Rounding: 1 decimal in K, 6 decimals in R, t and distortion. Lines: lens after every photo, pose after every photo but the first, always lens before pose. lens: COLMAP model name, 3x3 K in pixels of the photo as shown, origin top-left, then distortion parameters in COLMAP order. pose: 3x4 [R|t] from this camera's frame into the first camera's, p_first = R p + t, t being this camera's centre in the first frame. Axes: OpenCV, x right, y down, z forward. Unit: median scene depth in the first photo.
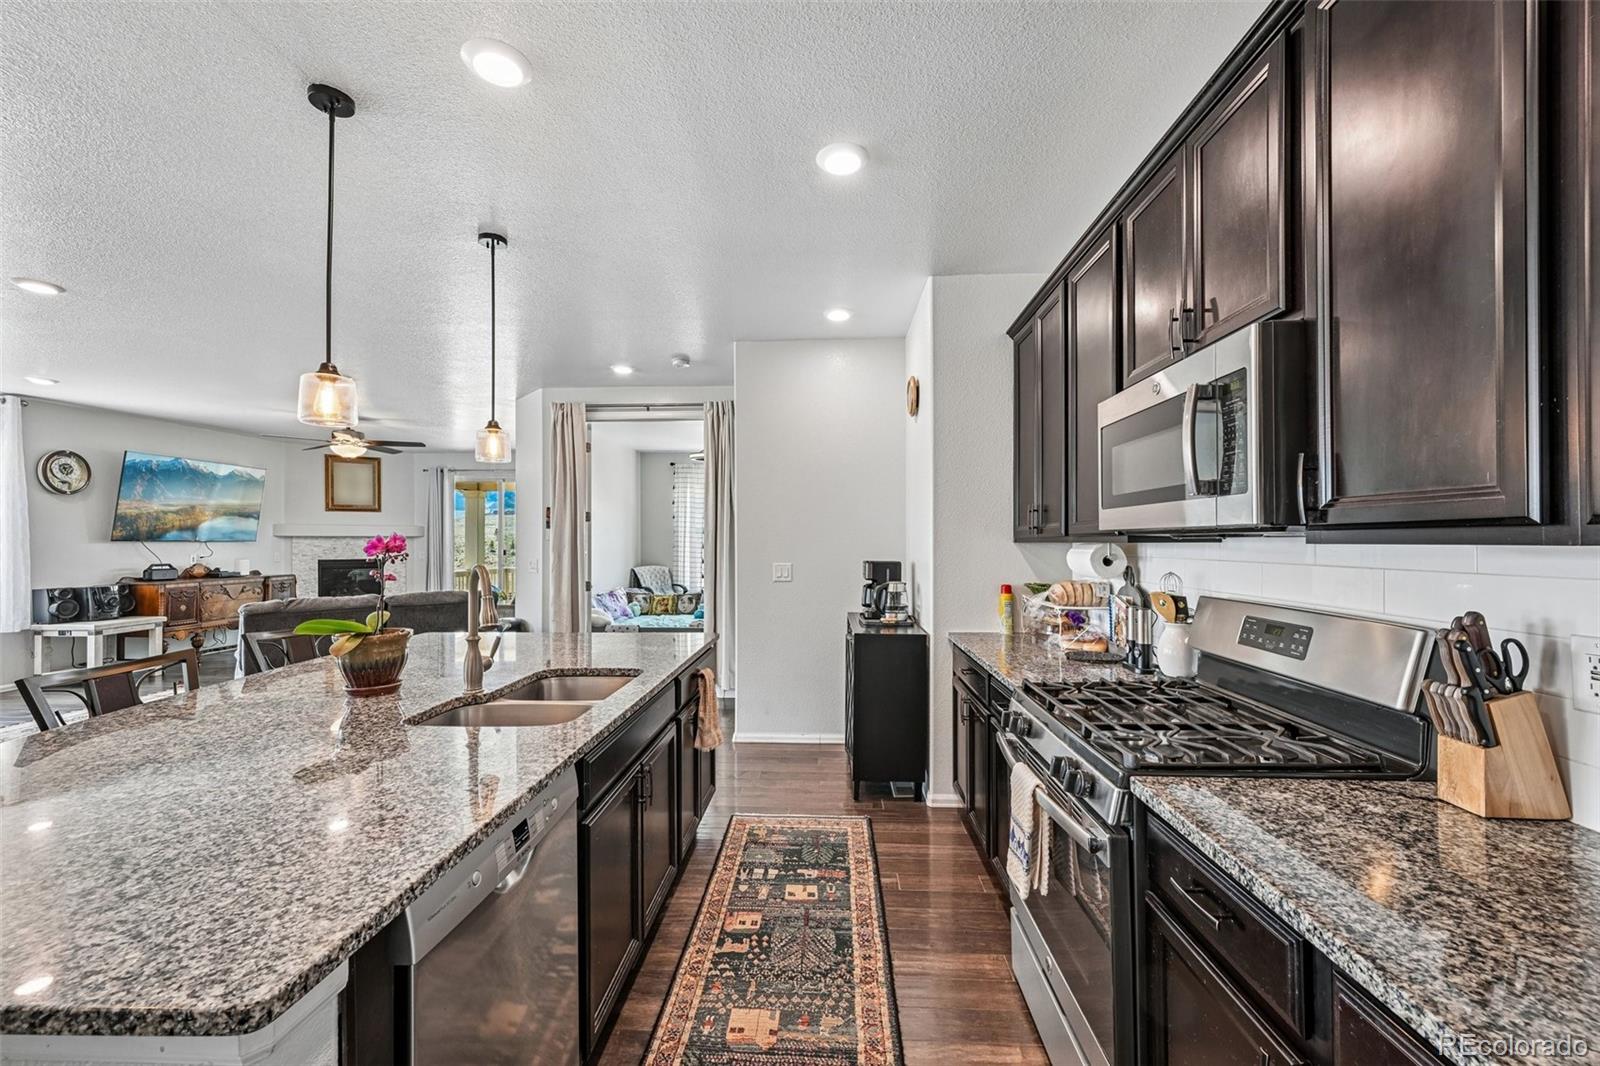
lens RADIAL K [[630.5, 0, 808.2], [0, 630.5, 533.2], [0, 0, 1]] dist [0.003668, 0.000181]
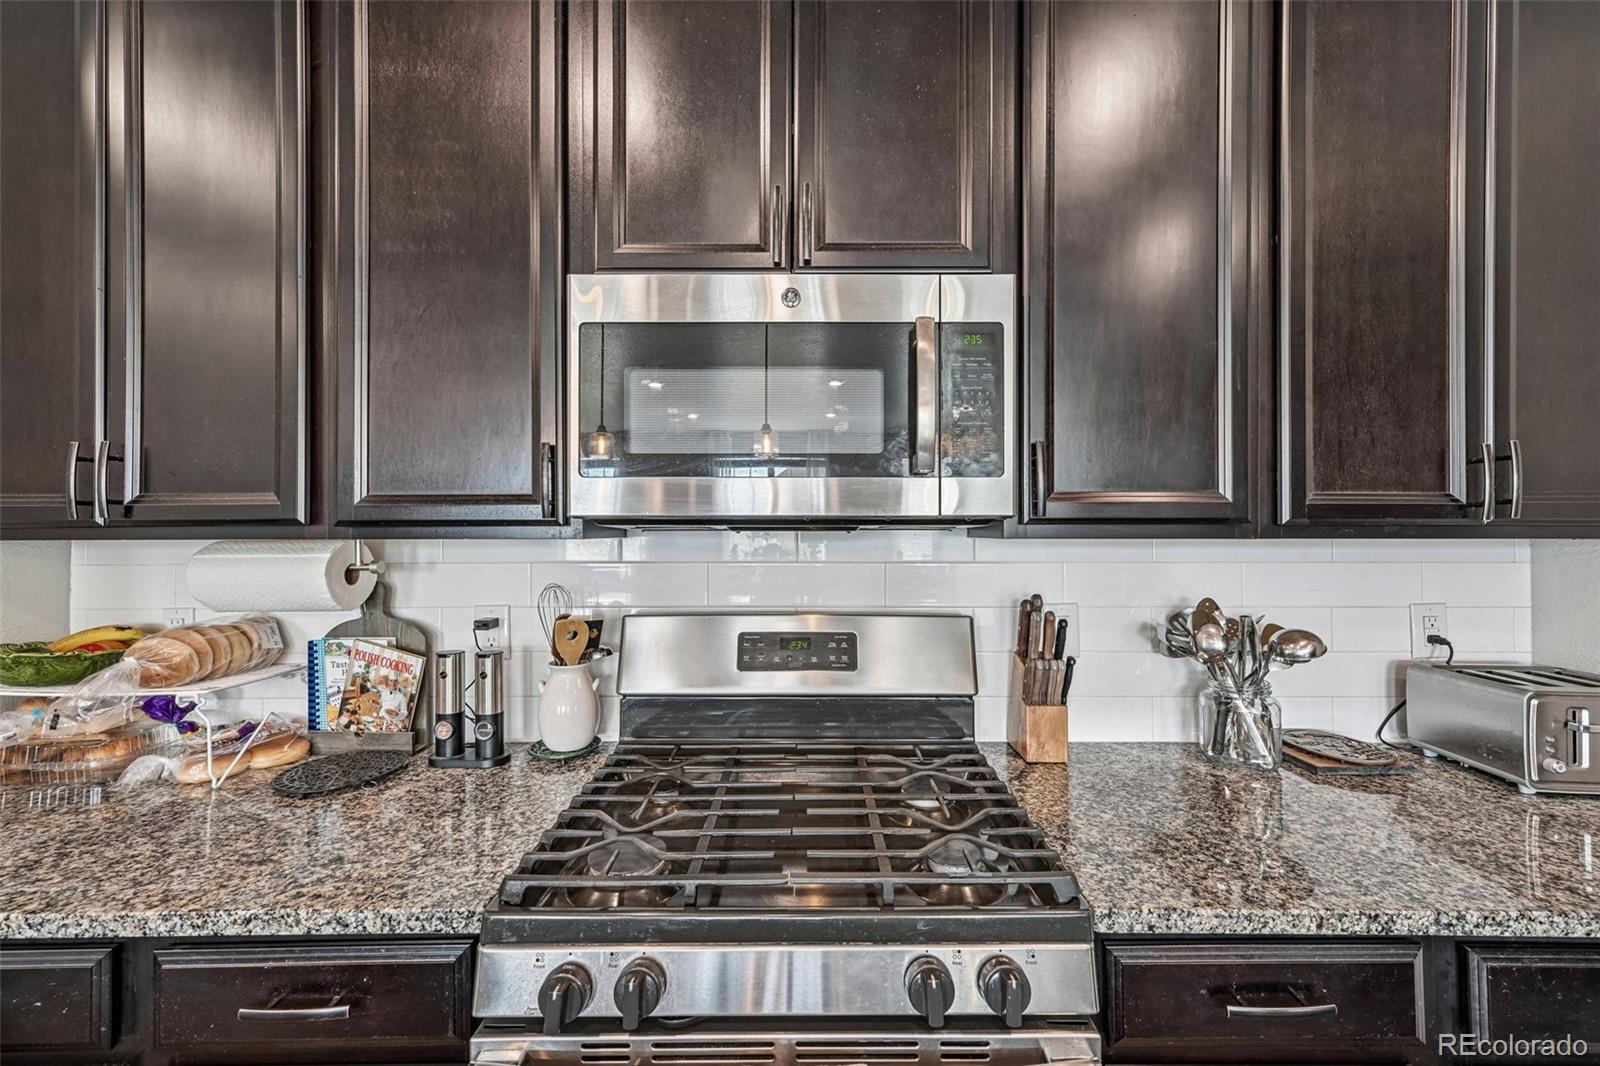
lens RADIAL K [[624.3, 0, 814.5], [0, 624.3, 531.8], [0, 0, 1]] dist [0.008610, 0.000200]
pose [[-0.041970, 0.009714, 0.999072, -0.021157], [-0.012940, 0.999864, -0.010265, 0.004153], [-0.999035, -0.013359, -0.041839, 0.267501]]
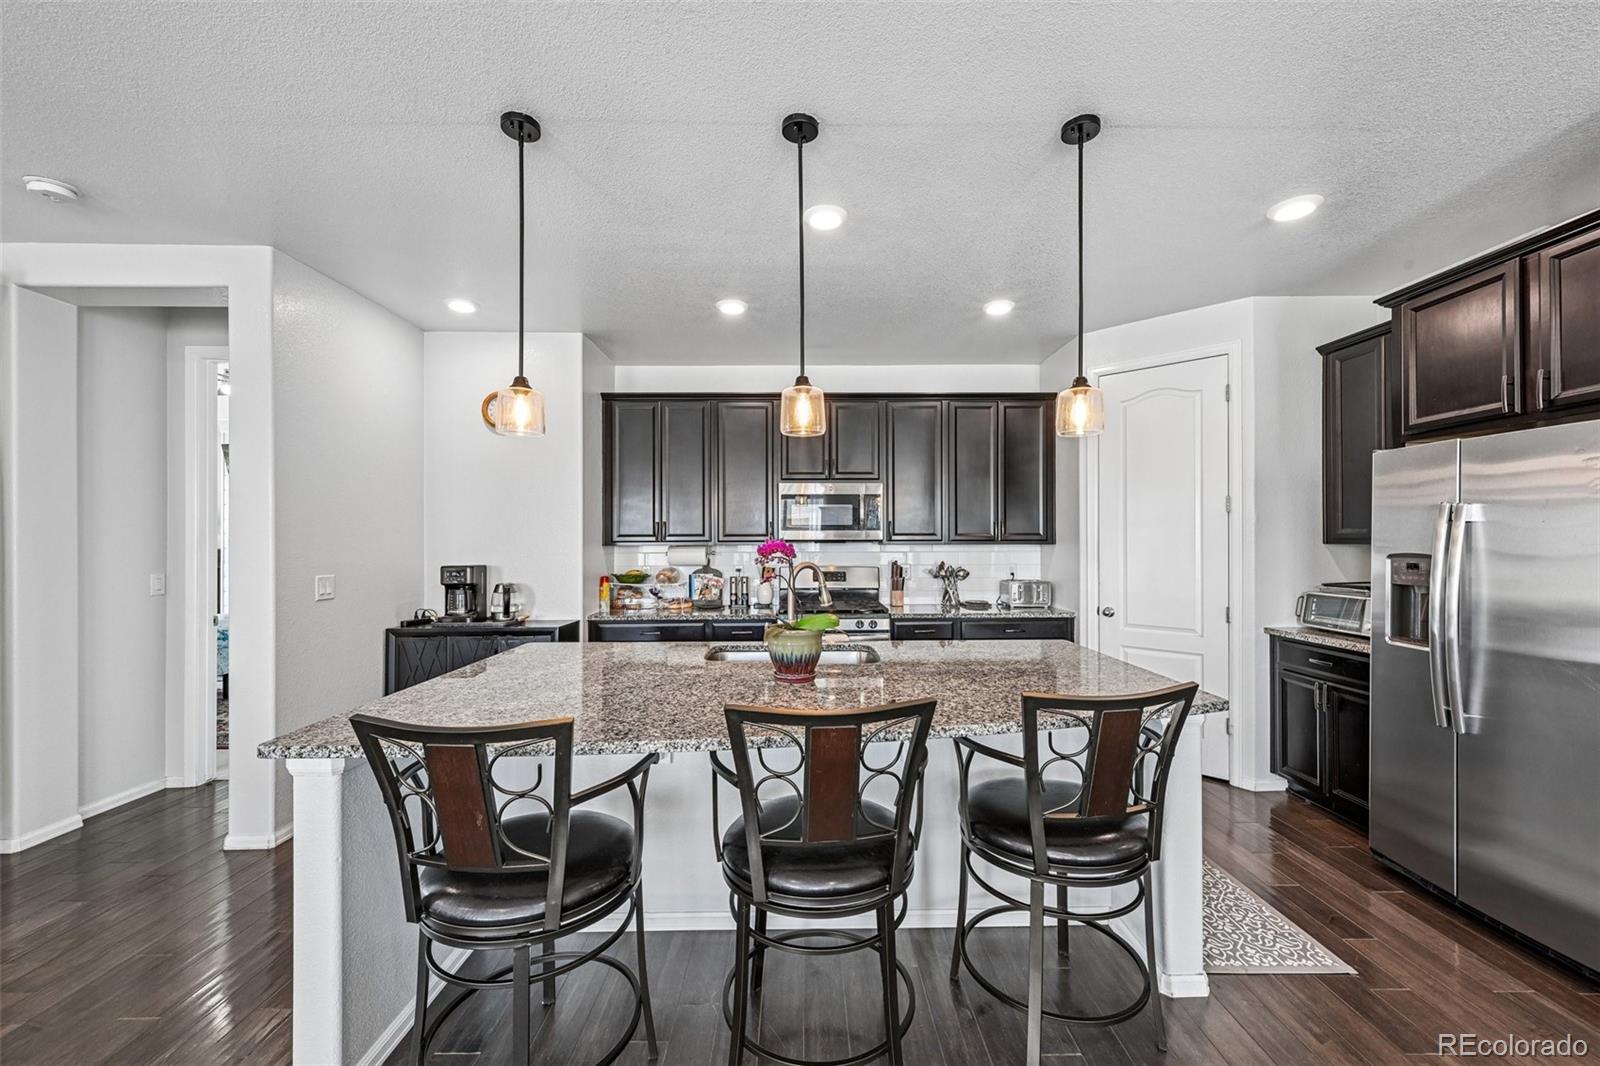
lens RADIAL K [[633.6, 0, 807.4], [0, 633.6, 545.3], [0, 0, 1]] dist [0.001906, 0.000376]
pose [[-0.054447, -0.000694, 0.998516, -0.580750], [-0.010689, 0.999943, 0.000112, 0.004802], [-0.998459, -0.010667, -0.054451, 0.333674]]
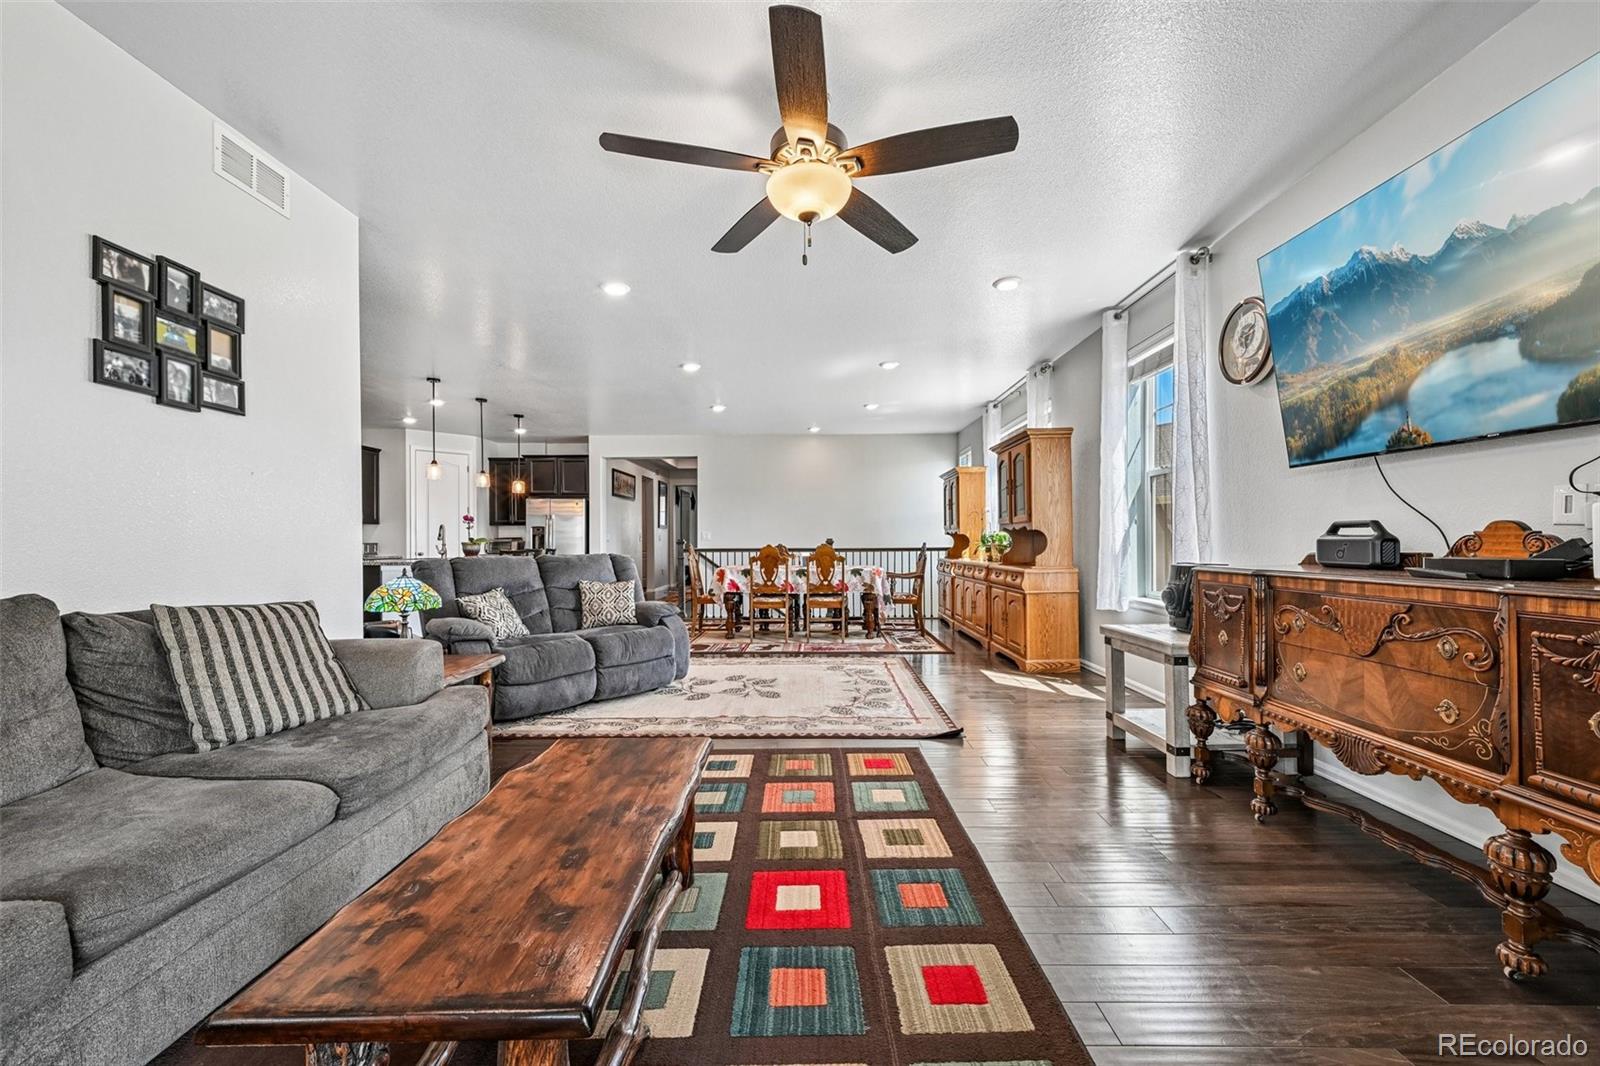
lens RADIAL K [[629.2, 0, 806.6], [0, 629.2, 544.6], [0, 0, 1]] dist [0.003380, 0.000834]
pose [[-0.999423, 0.009908, -0.032477, -0.816517], [0.010129, 0.999926, -0.006671, 0.069434], [0.032409, -0.006996, -0.999450, 1.533619]]
